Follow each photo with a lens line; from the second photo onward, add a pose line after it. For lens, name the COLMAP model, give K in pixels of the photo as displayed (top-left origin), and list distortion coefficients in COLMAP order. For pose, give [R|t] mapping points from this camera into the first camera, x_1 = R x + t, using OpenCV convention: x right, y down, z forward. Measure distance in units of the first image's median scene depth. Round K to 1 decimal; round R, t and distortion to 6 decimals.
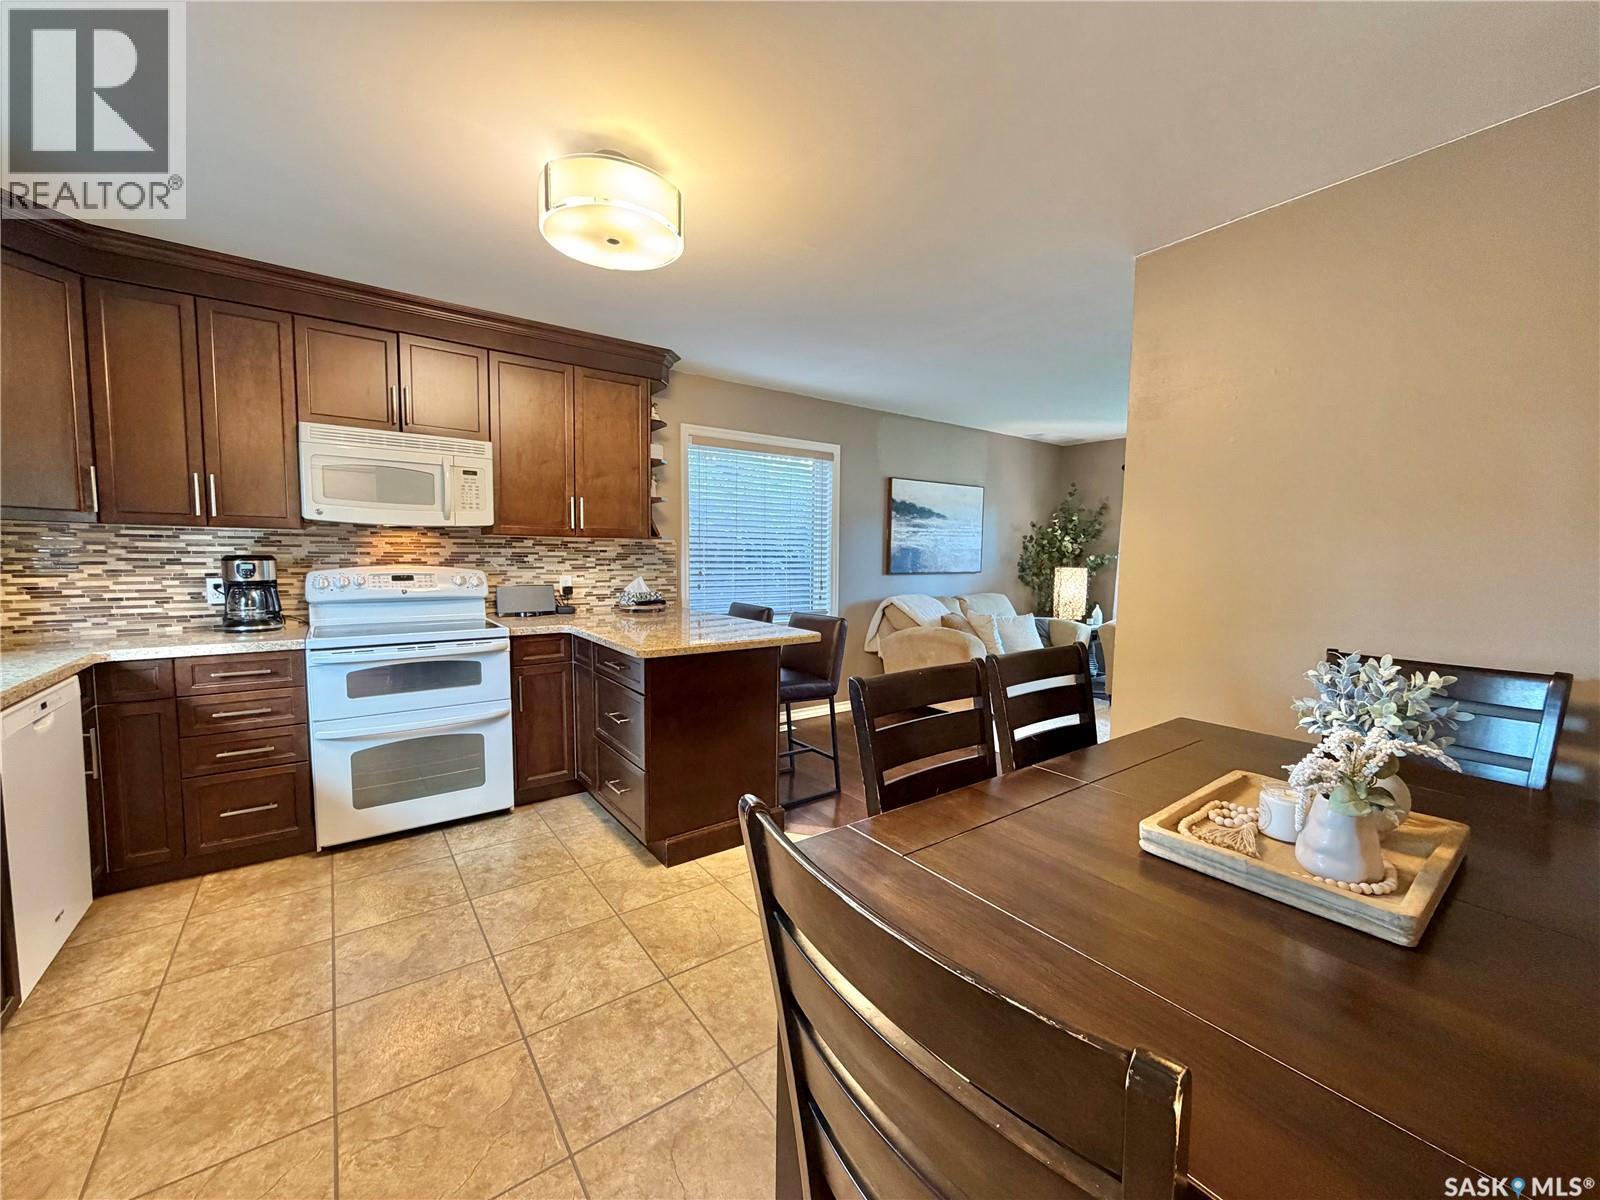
lens RADIAL K [[638.0, 0, 795.7], [0, 638.0, 602.9], [0, 0, 1]] dist [0.003022, -0.000215]
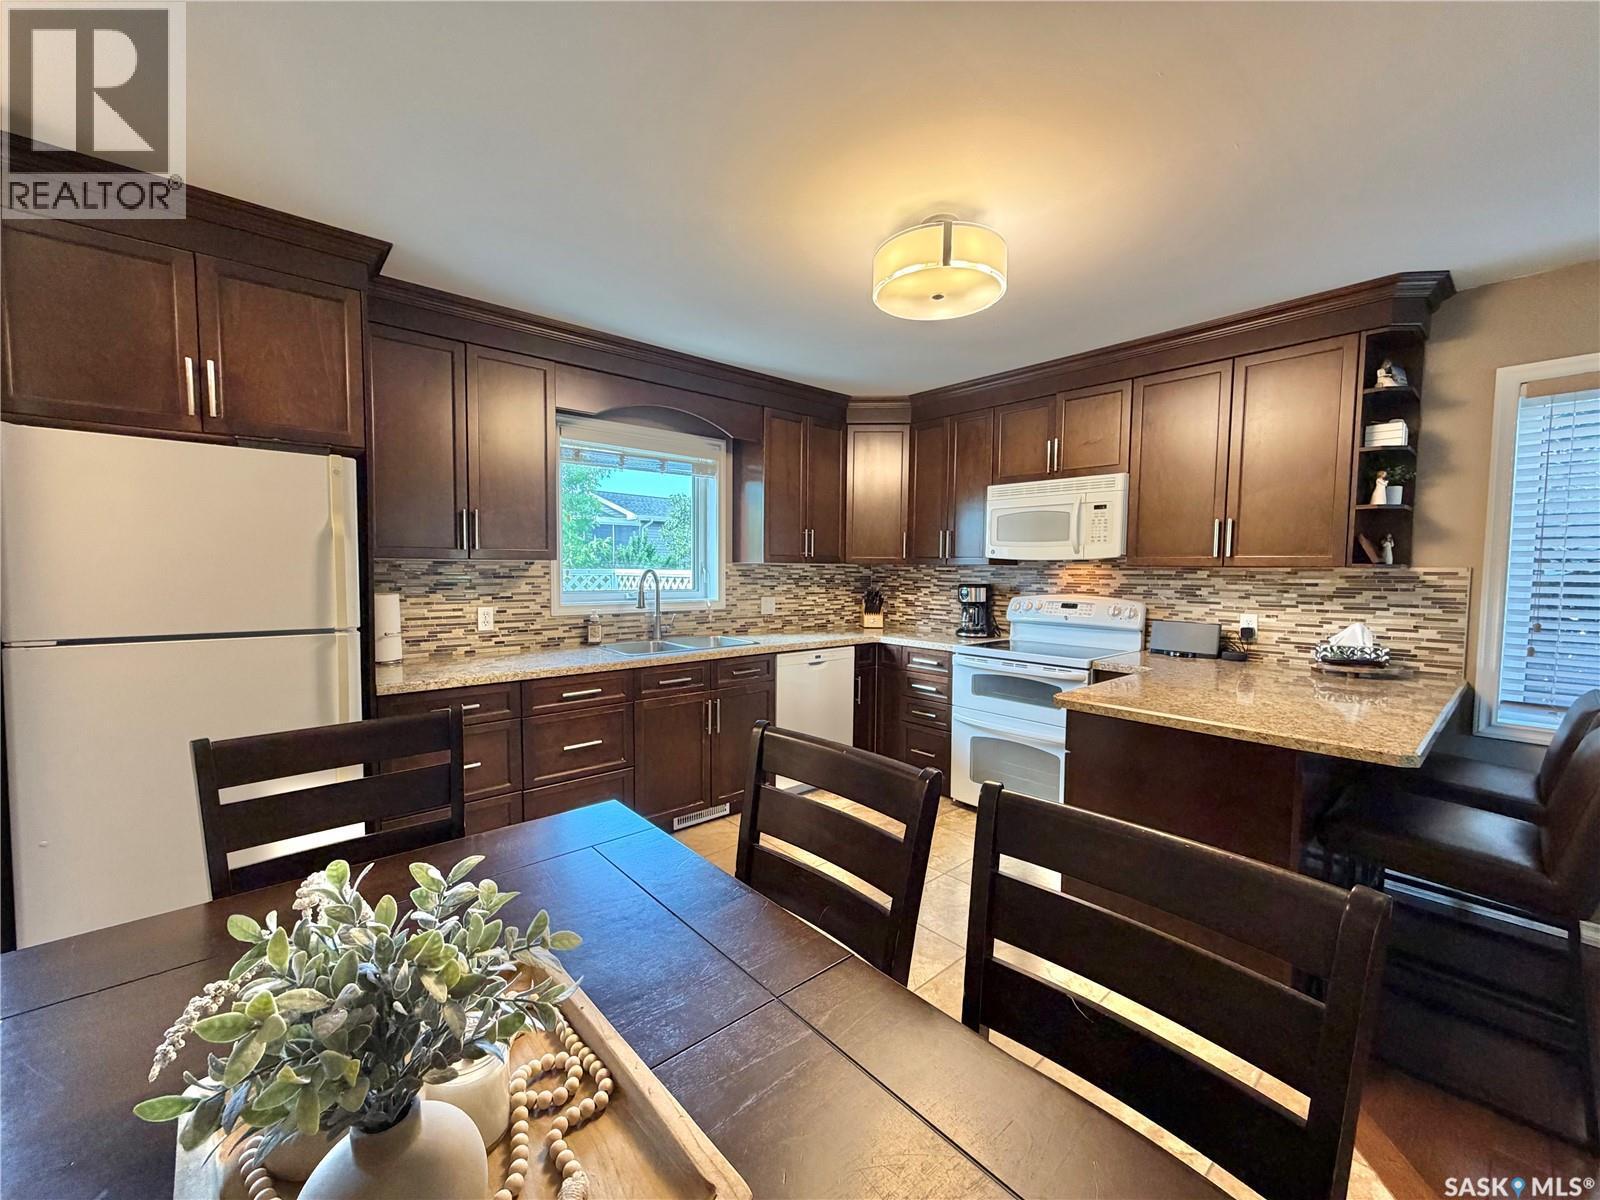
lens RADIAL K [[638.0, 0, 795.7], [0, 638.0, 602.9], [0, 0, 1]] dist [0.003022, -0.000215]
pose [[0.086977, 0.045098, -0.995189, 0.452420], [-0.085464, 0.995630, 0.037648, -0.044488], [0.992538, 0.081778, 0.090451, 0.411716]]
